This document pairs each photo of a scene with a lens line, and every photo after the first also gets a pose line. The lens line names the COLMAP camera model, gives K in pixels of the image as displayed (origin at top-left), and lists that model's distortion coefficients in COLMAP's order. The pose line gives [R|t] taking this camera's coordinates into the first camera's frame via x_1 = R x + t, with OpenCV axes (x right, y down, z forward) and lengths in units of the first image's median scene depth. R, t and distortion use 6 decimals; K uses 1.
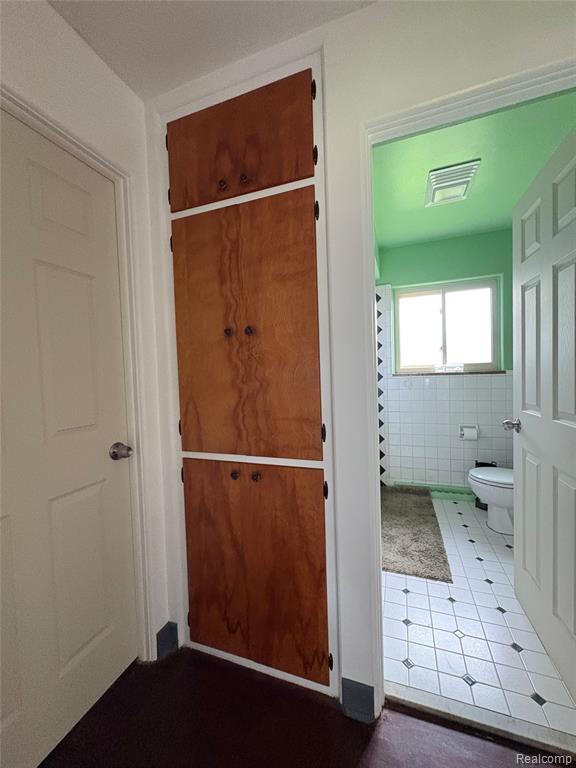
lens RADIAL K [[305.5, 0, 288.0], [0, 305.5, 385.4], [0, 0, 1]] dist [-0.013667, -0.000407]
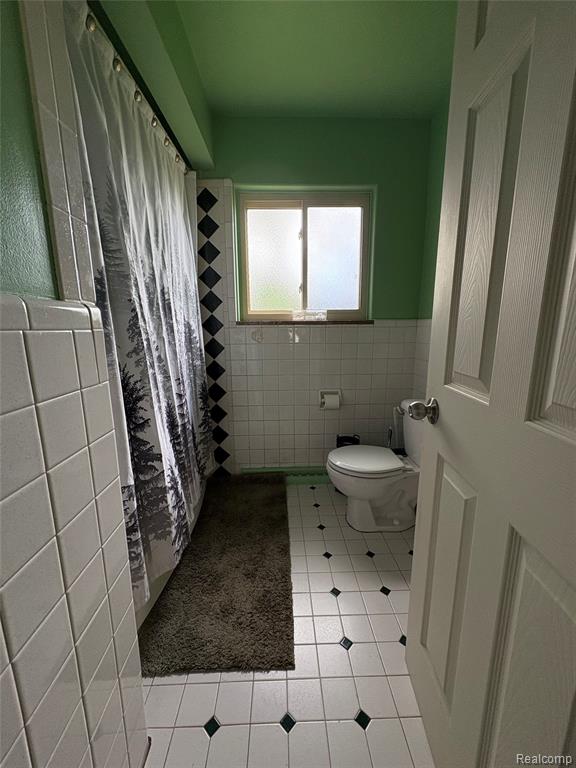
lens RADIAL K [[305.5, 0, 287.8], [0, 305.5, 384.6], [0, 0, 1]] dist [-0.013667, -0.000407]
pose [[0.928056, -0.040007, 0.370286, 0.200530], [-0.009884, 0.991218, 0.131865, 0.013737], [-0.372310, -0.126038, 0.919511, 0.317952]]
